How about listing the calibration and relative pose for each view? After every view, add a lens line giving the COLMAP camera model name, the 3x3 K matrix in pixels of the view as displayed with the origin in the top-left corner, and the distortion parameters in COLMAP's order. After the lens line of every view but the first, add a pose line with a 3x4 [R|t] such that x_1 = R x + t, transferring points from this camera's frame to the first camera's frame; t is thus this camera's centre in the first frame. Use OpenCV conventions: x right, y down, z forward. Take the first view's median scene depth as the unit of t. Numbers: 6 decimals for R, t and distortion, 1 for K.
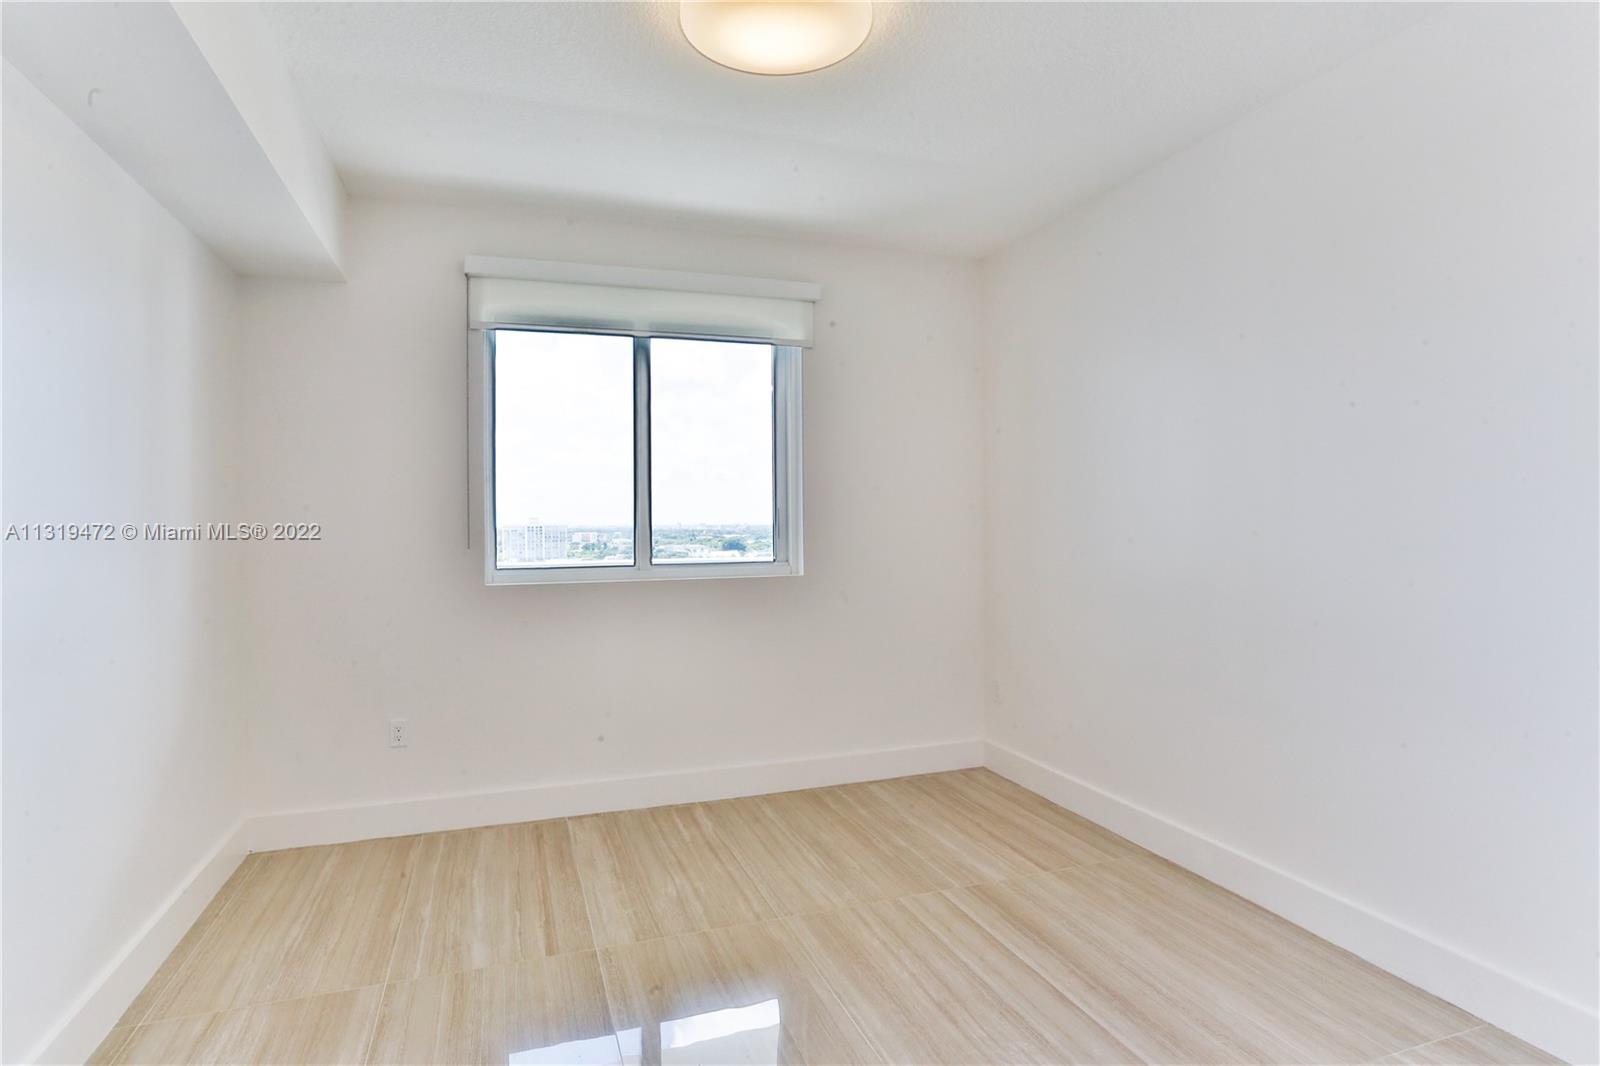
lens RADIAL K [[848.1, 0, 796.1], [0, 848.1, 529.6], [0, 0, 1]] dist [-0.034081, 0.006983]
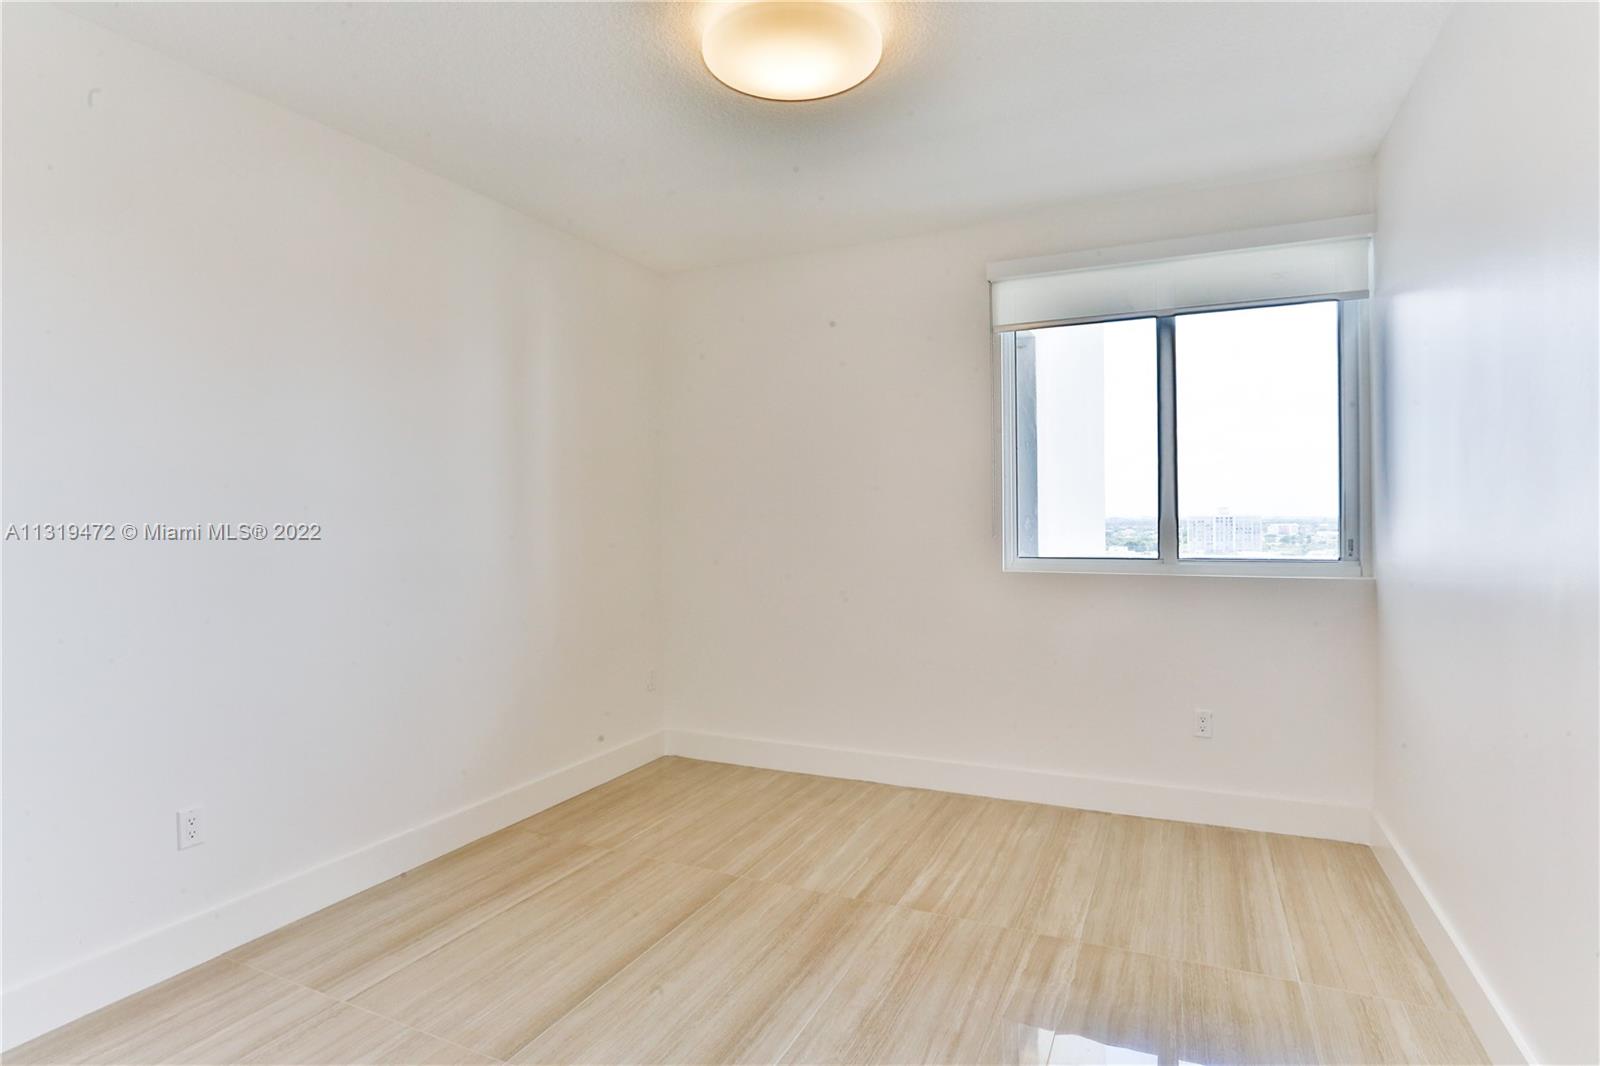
lens RADIAL K [[848.1, 0, 807.6], [0, 848.1, 535.8], [0, 0, 1]] dist [-0.034081, 0.006983]
pose [[0.722624, 0.024391, -0.690811, 0.160844], [-0.010529, 0.999650, 0.024281, -0.003054], [0.691162, -0.010272, 0.722627, 0.052462]]
